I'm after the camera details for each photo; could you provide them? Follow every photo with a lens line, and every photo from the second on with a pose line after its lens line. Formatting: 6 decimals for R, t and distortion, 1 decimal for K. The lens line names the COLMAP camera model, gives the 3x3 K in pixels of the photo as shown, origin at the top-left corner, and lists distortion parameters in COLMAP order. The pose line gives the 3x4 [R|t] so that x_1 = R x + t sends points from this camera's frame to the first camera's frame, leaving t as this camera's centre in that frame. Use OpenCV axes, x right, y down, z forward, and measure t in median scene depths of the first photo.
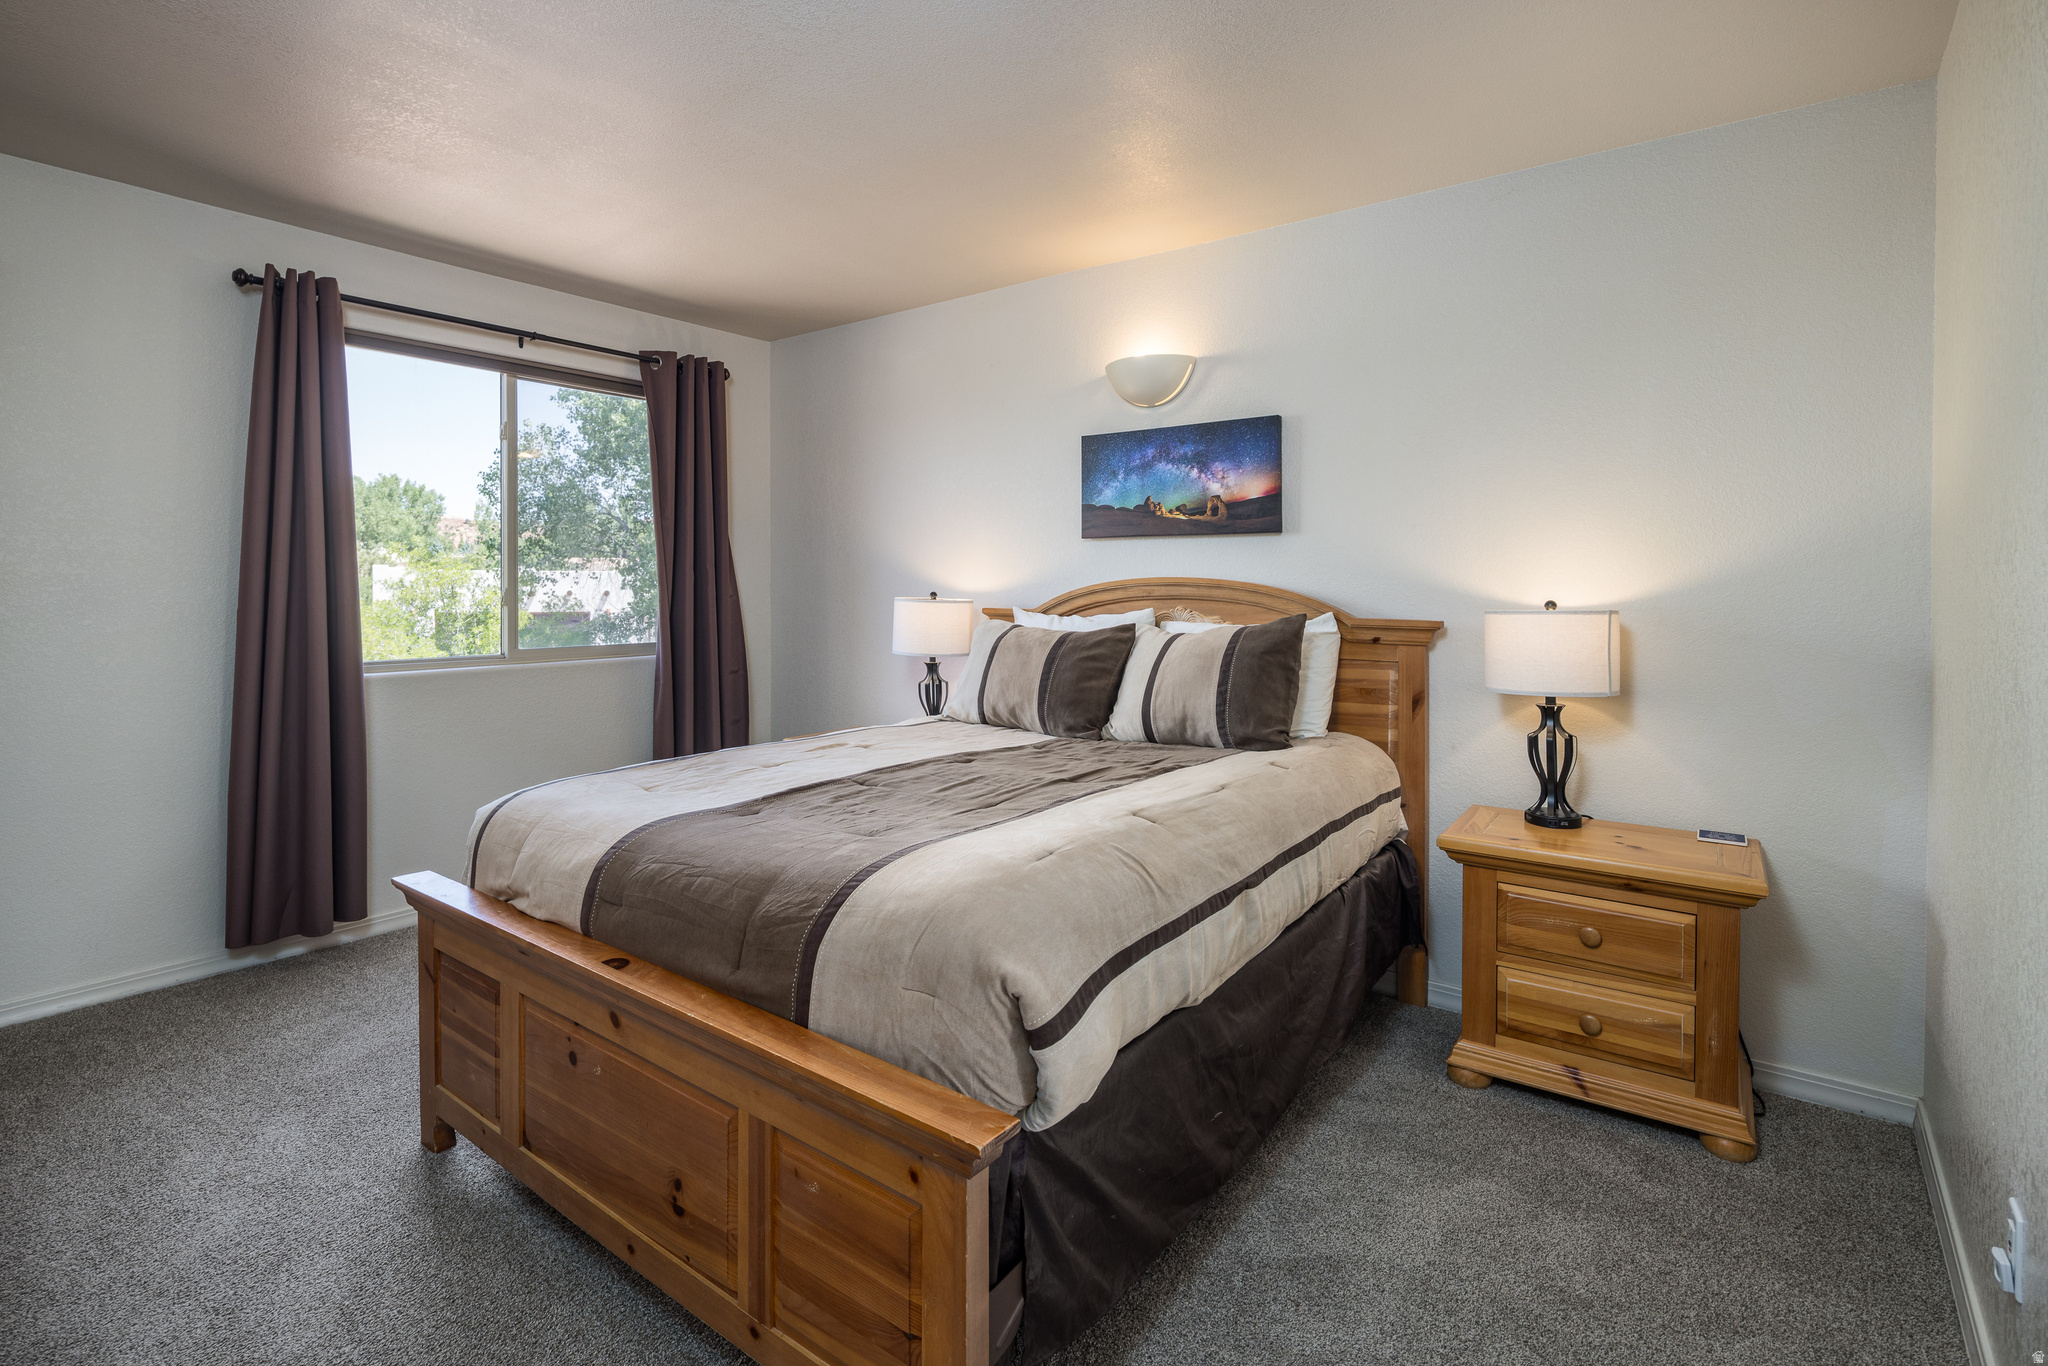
lens RADIAL K [[994.5, 0, 1018.7], [0, 994.5, 589.7], [0, 0, 1]] dist [0.003667, -0.002928]
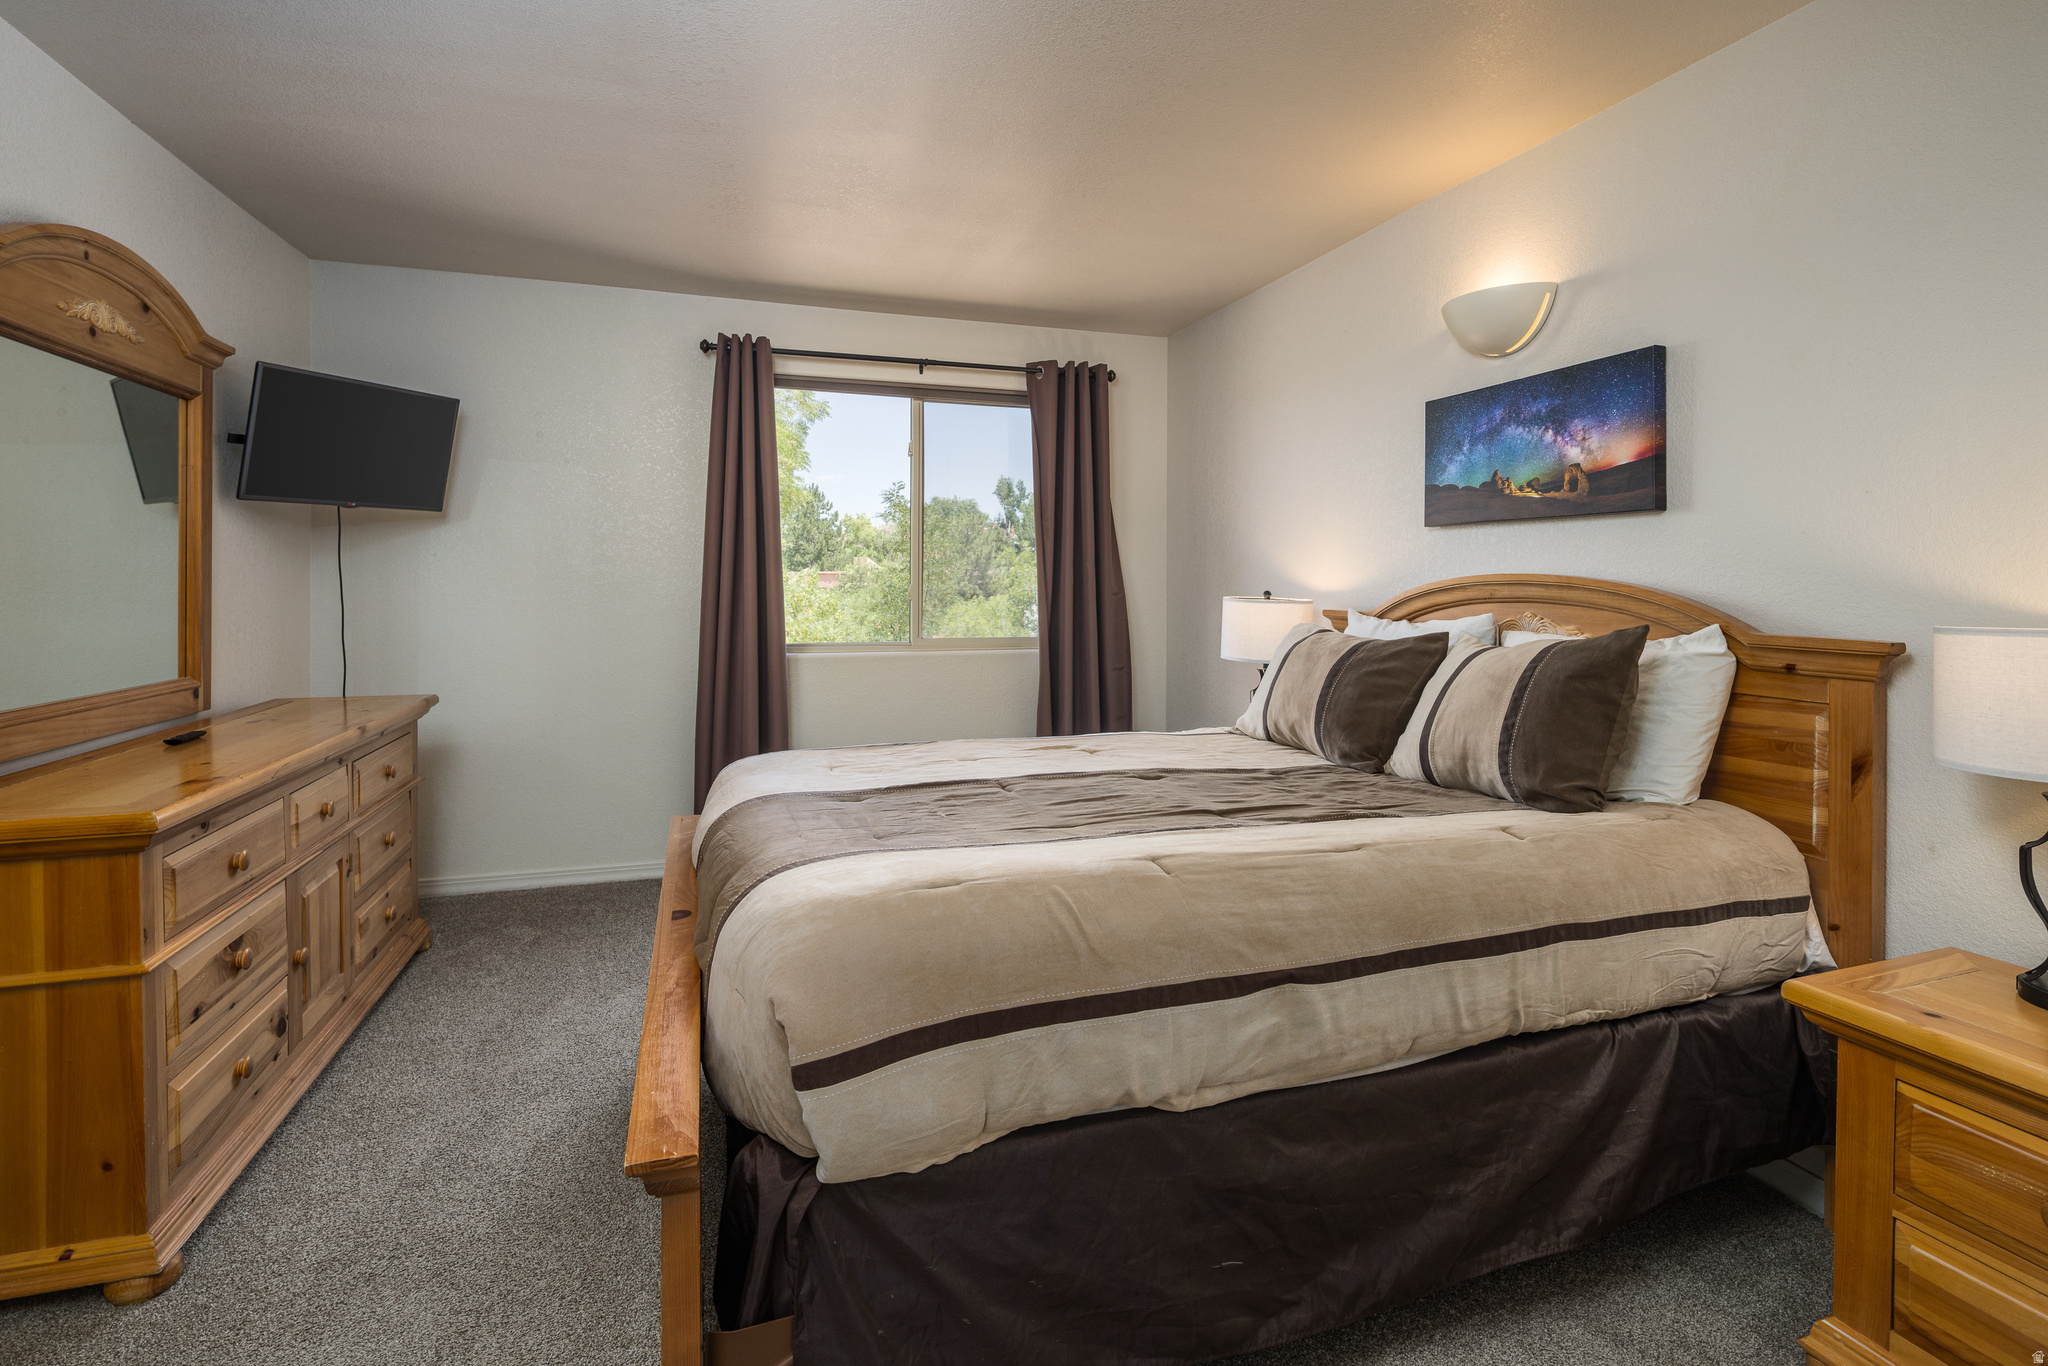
lens RADIAL K [[994.5, 0, 1007.6], [0, 994.5, 588.5], [0, 0, 1]] dist [0.003667, -0.002928]
pose [[0.820539, 0.006528, -0.571553, 0.282182], [-0.007038, 0.999974, 0.001317, 0.000578], [0.571547, 0.002942, 0.820564, 0.148149]]
